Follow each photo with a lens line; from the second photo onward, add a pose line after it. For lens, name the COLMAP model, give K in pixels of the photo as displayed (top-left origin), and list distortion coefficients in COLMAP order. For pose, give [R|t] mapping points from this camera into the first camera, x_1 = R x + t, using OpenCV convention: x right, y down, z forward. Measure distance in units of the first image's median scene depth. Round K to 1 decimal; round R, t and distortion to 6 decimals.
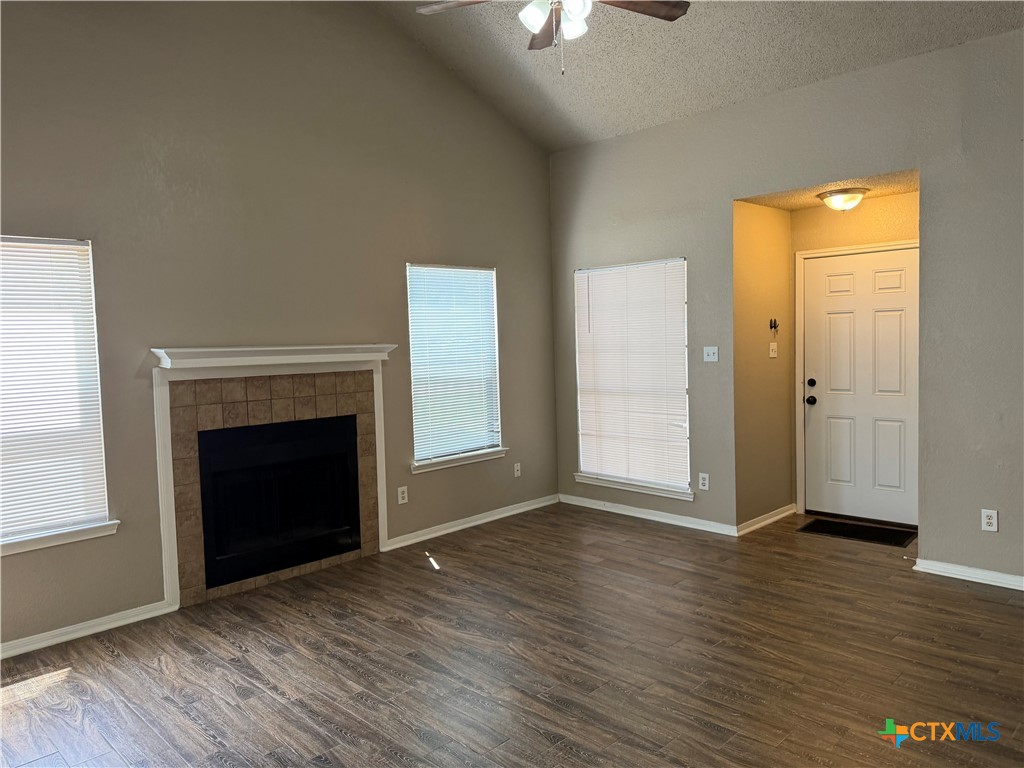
lens RADIAL K [[717.7, 0, 506.6], [0, 717.7, 382.0], [0, 0, 1]] dist [0.037583, -0.043461]
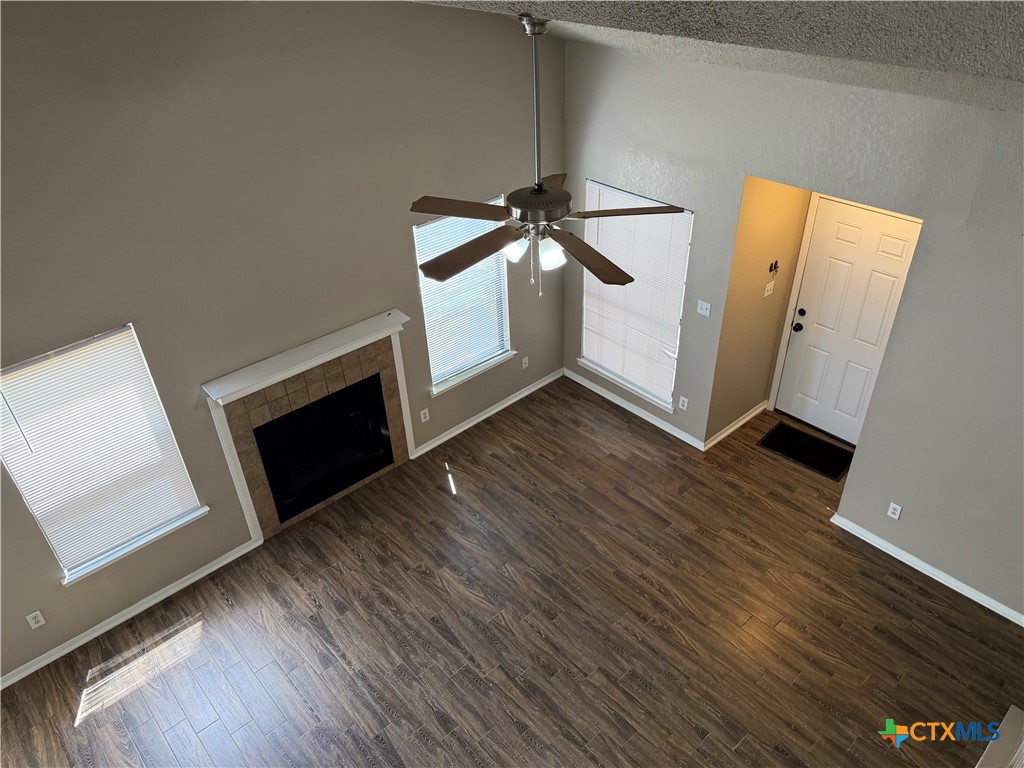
lens RADIAL K [[728.8, 0, 507.4], [0, 728.8, 385.4], [0, 0, 1]] dist [0.079954, -0.116254]
pose [[0.998677, 0.022849, -0.046077, 0.059279], [0.004499, 0.853646, 0.520834, -0.652492], [0.051234, -0.520352, 0.852414, 0.000455]]
